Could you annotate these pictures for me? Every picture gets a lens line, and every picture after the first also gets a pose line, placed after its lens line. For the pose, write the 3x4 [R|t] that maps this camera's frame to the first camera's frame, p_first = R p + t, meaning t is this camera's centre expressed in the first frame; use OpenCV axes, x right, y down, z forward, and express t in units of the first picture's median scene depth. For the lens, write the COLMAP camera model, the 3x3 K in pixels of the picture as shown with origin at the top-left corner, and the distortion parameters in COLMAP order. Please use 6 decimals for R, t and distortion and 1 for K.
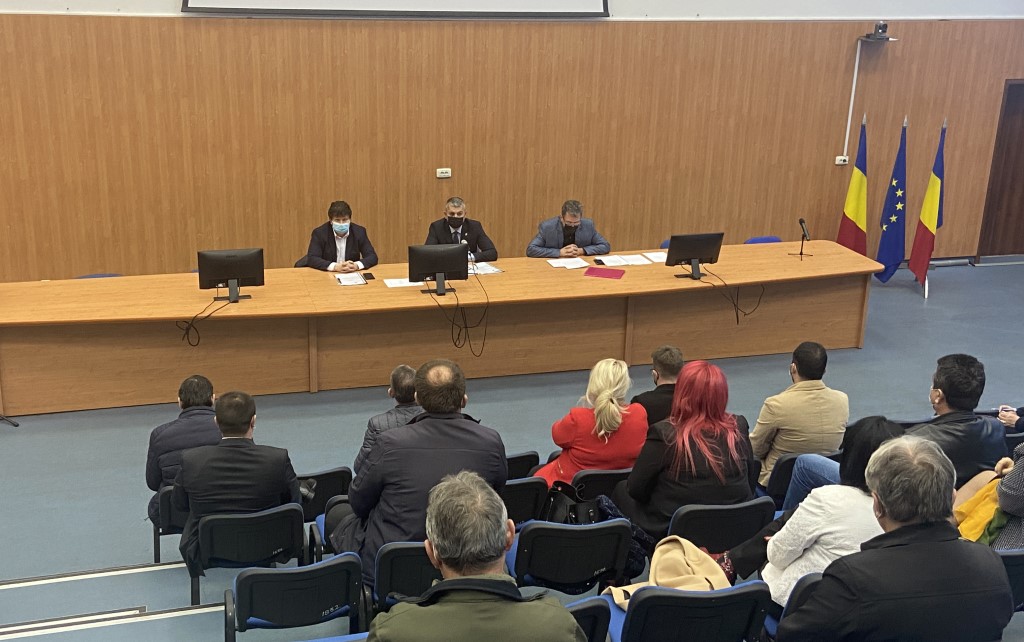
lens RADIAL K [[1114.8, 0, 506.2], [0, 1114.8, 309.6], [0, 0, 1]] dist [0.011924, 0.000000]
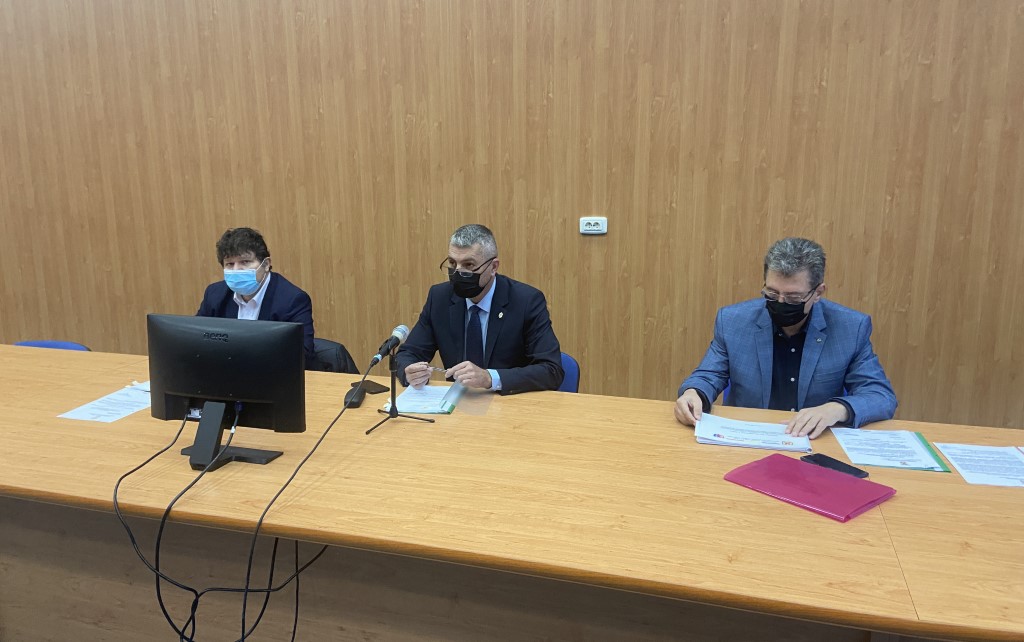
lens RADIAL K [[714.4, 0, 513.6], [0, 714.4, 318.6], [0, 0, 1]] dist [0.025721, -0.003617]
pose [[0.841317, 0.072328, -0.535682, 0.103544], [-0.152375, 0.982552, -0.106649, -0.038882], [0.518621, 0.171350, 0.837658, 0.743318]]
